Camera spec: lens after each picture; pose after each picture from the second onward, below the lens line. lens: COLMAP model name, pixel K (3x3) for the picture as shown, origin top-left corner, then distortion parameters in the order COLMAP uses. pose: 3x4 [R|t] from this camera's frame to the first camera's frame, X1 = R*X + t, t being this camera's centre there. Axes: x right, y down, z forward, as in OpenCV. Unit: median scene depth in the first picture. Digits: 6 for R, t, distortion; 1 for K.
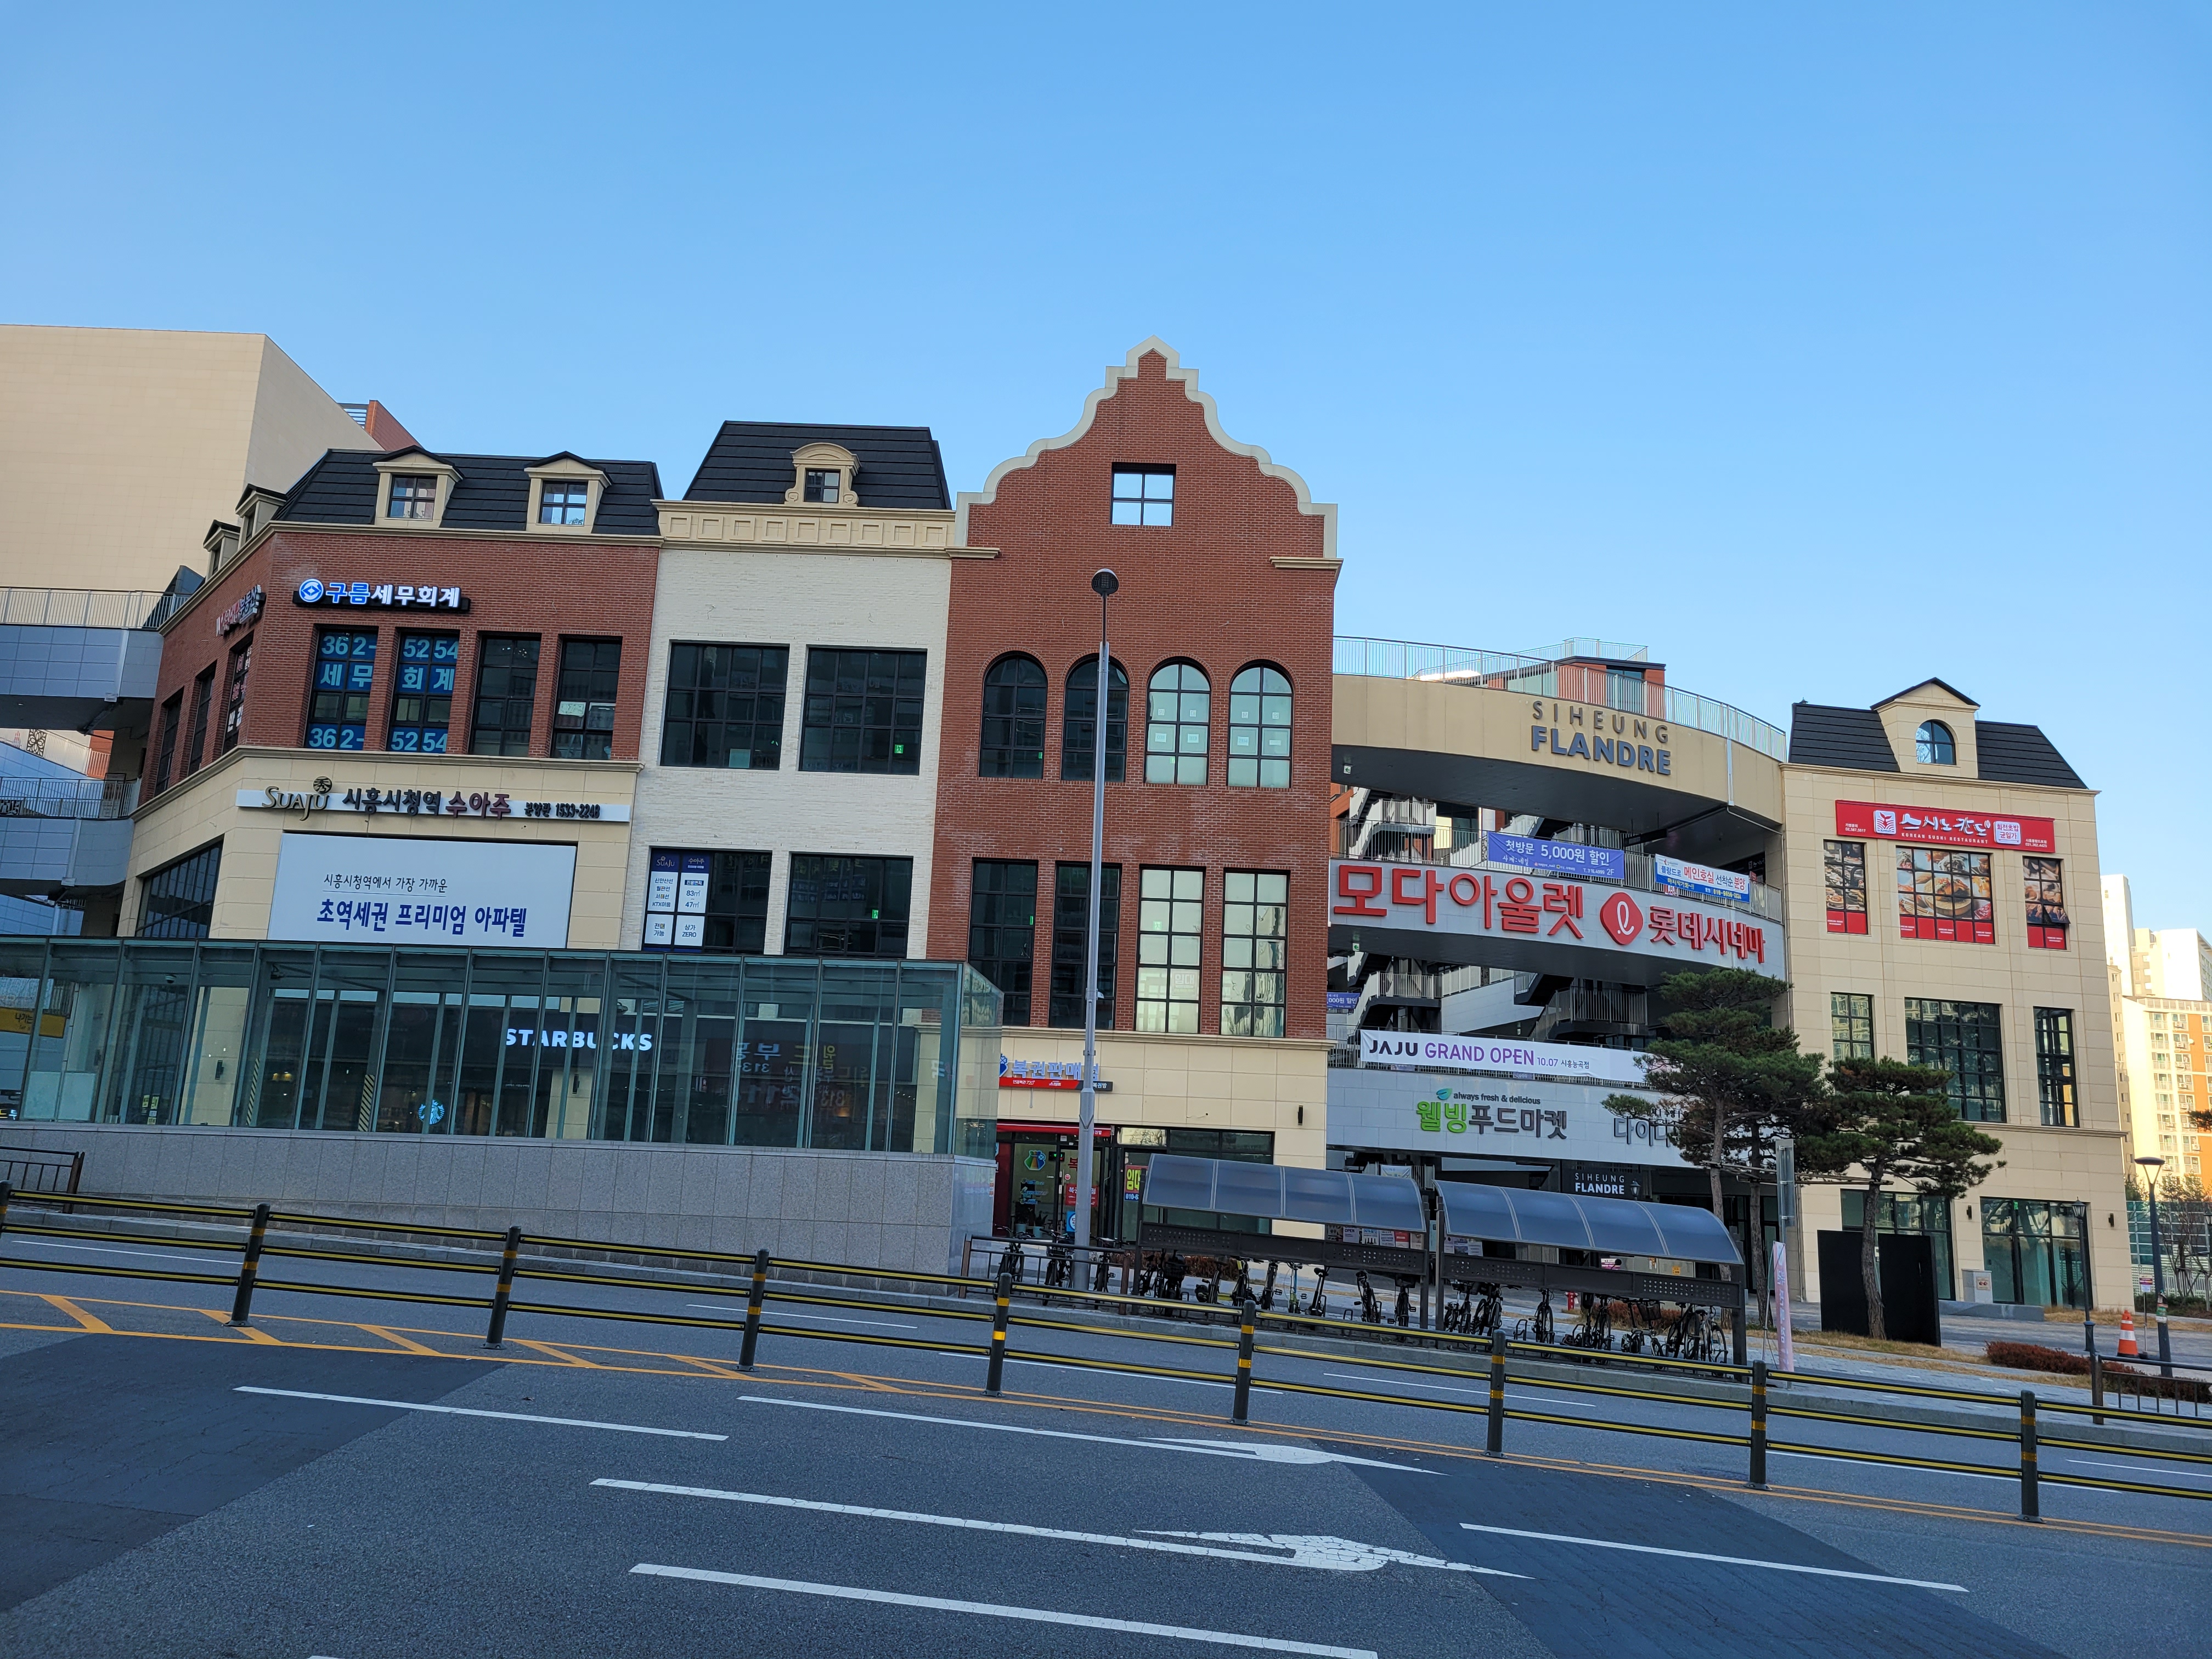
lens RADIAL K [[1701.4, 0, 1078.5], [0, 1701.4, 872.0], [0, 0, 1]] dist [0.061249, -0.046154]
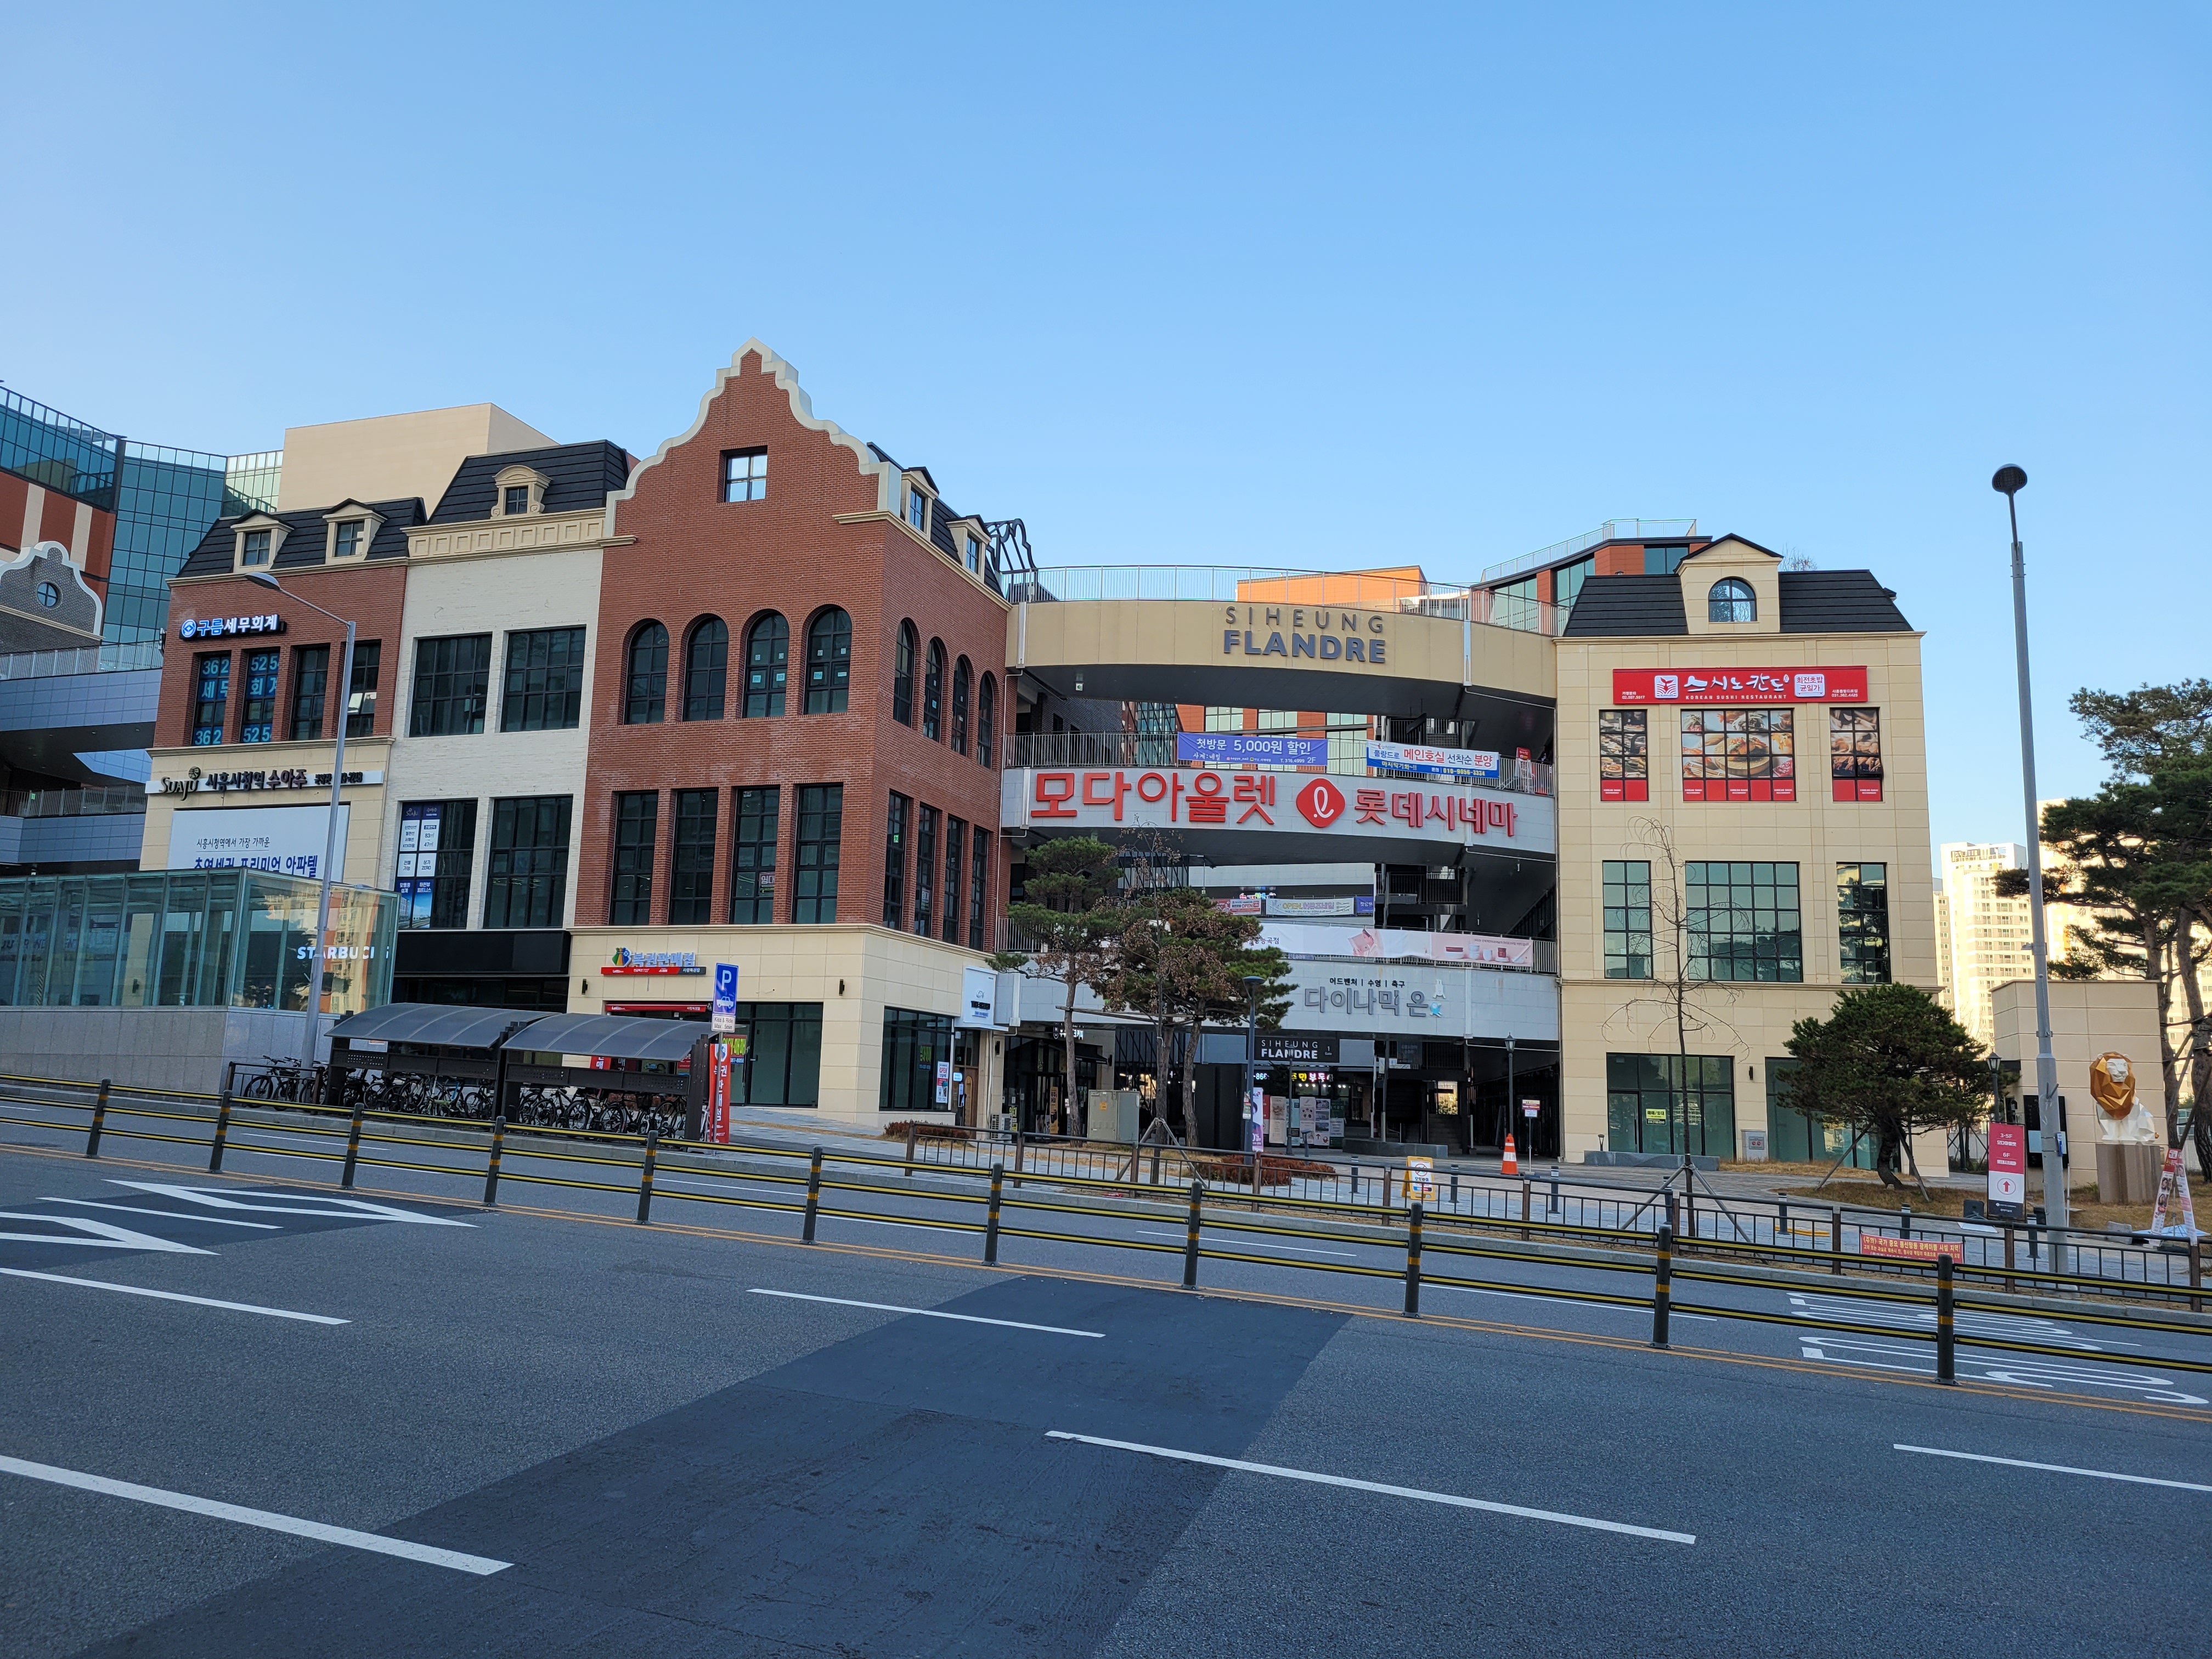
lens RADIAL K [[1701.4, 0, 1078.5], [0, 1701.4, 872.0], [0, 0, 1]] dist [0.061249, -0.046154]
pose [[0.948994, -0.060349, -0.309465, 0.599006], [0.070148, 0.997323, 0.020624, 0.045054], [0.307392, -0.041280, 0.950687, -0.067869]]
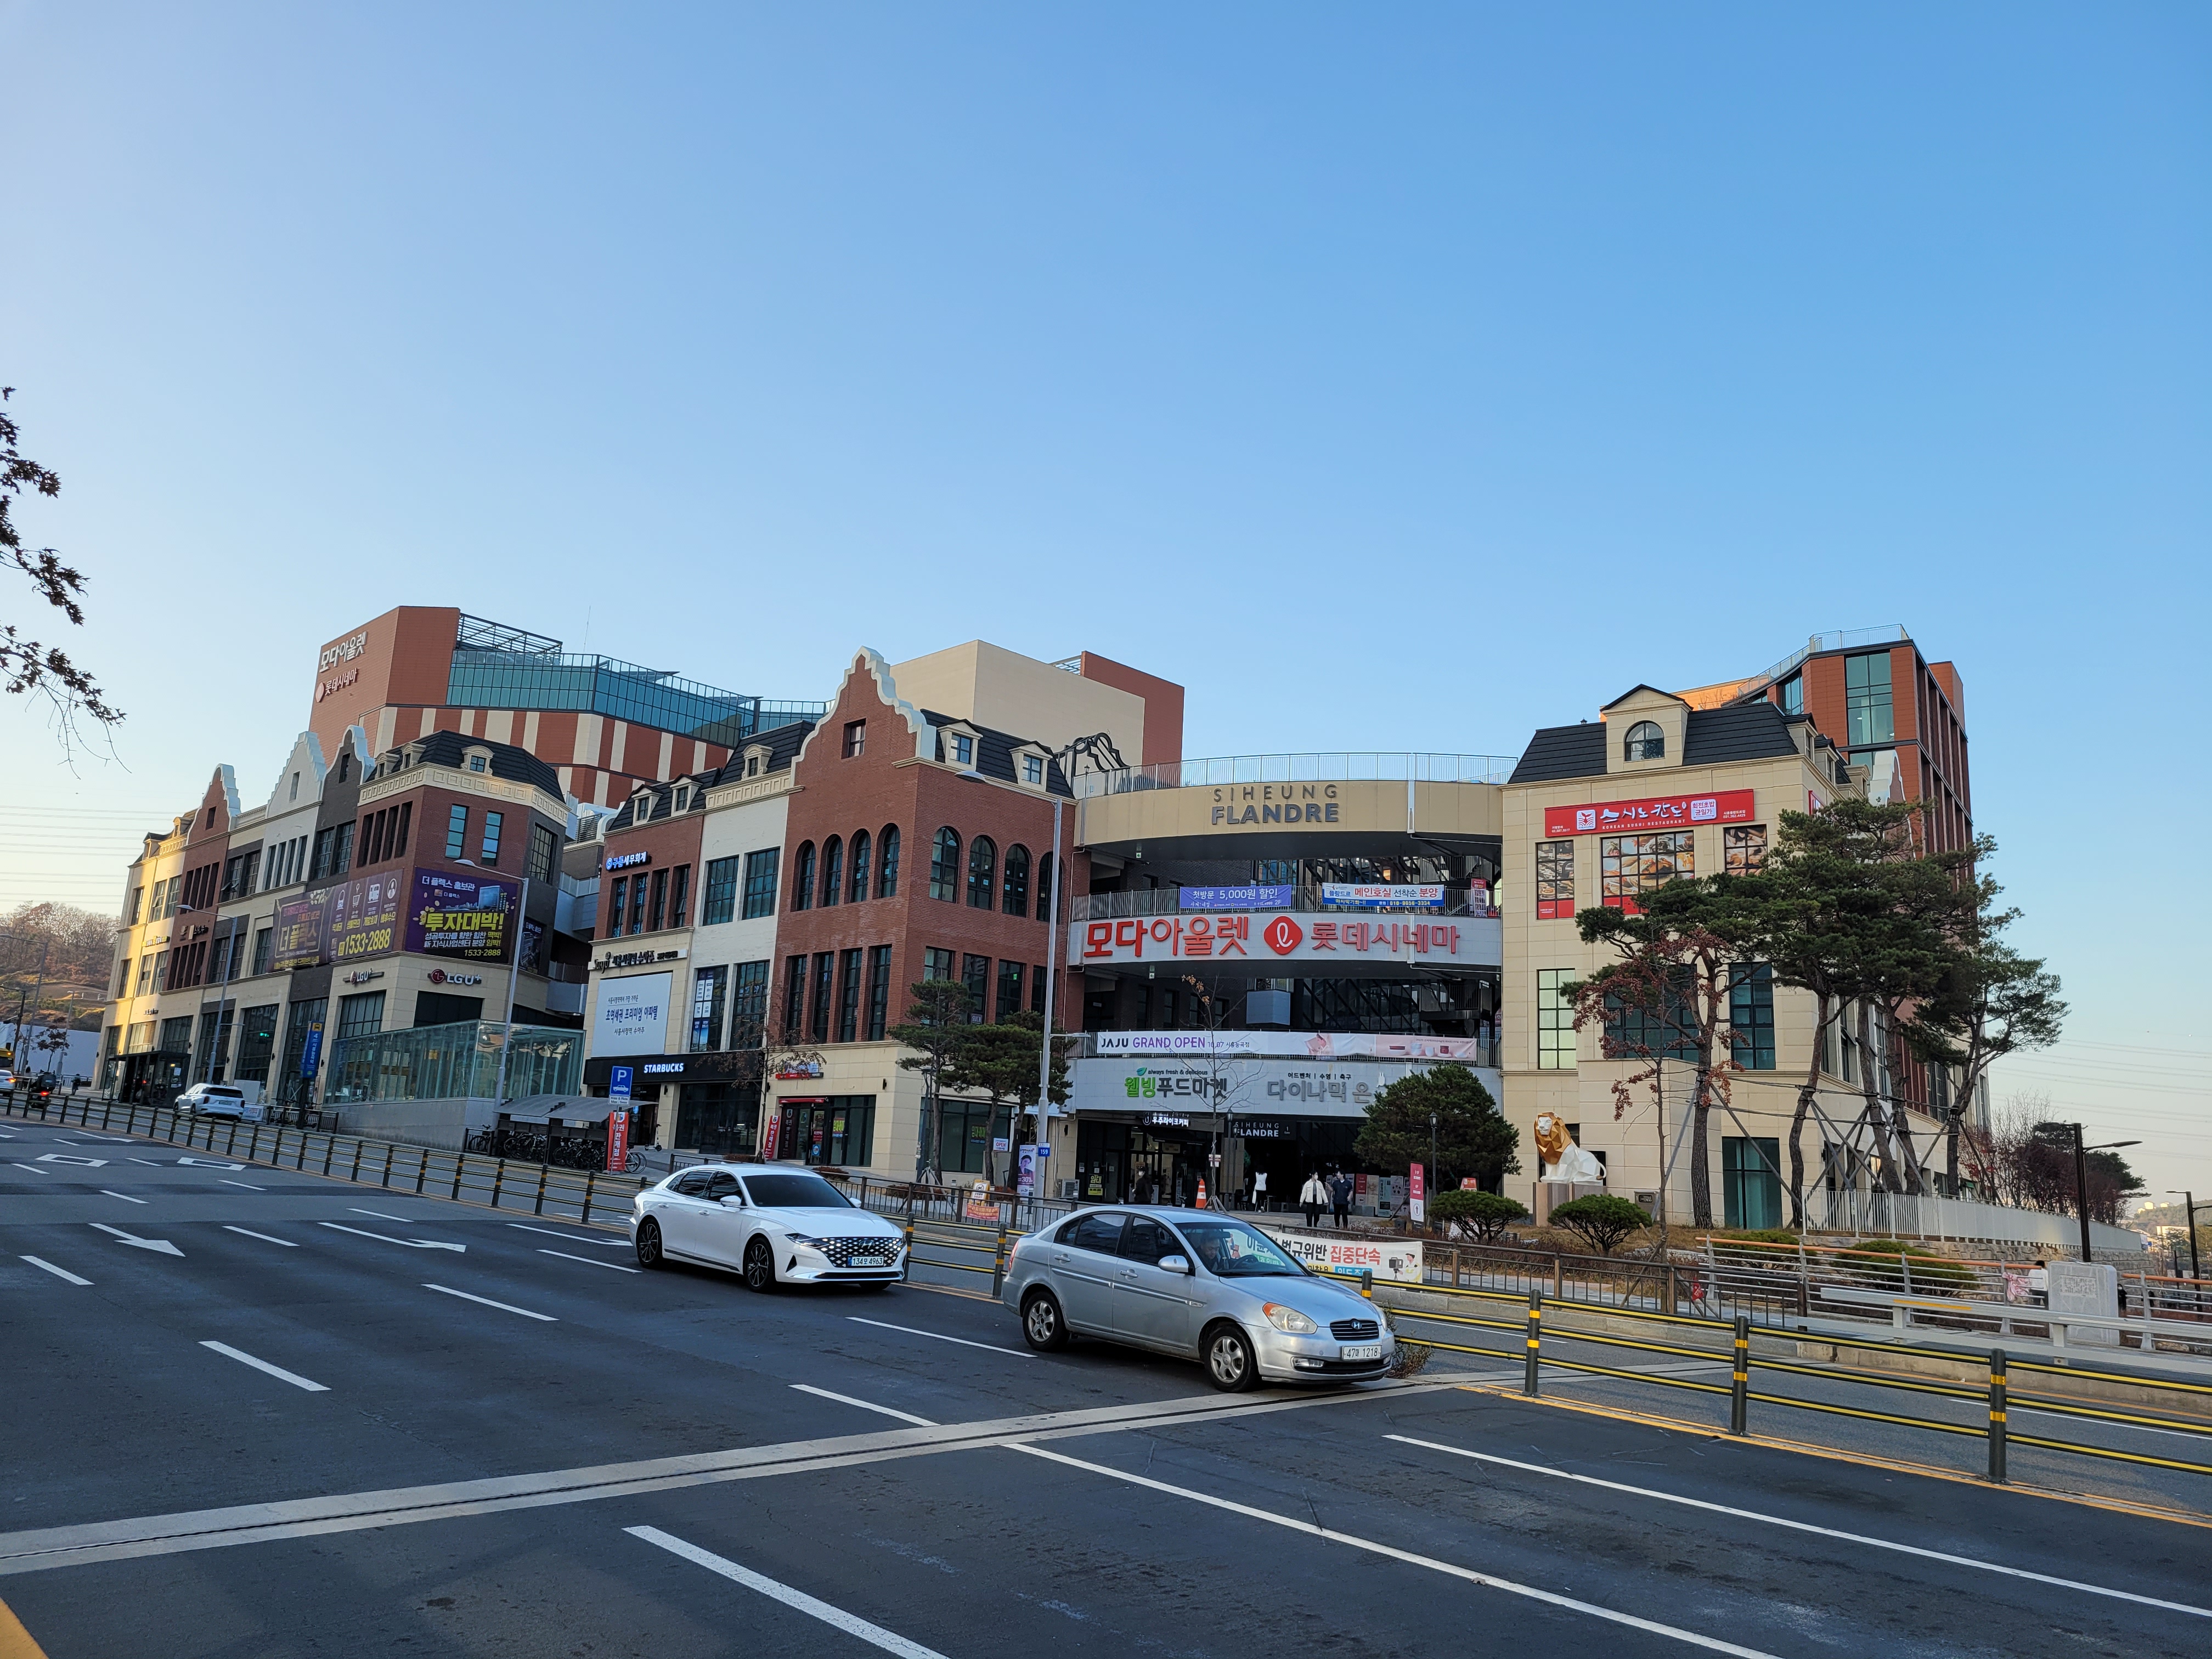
lens RADIAL K [[1701.4, 0, 1078.5], [0, 1701.4, 872.0], [0, 0, 1]] dist [0.061249, -0.046154]
pose [[0.711784, -0.142689, -0.687752, 1.367344], [0.112551, 0.989666, -0.088844, 0.095122], [0.693322, -0.014169, 0.720488, -0.106886]]
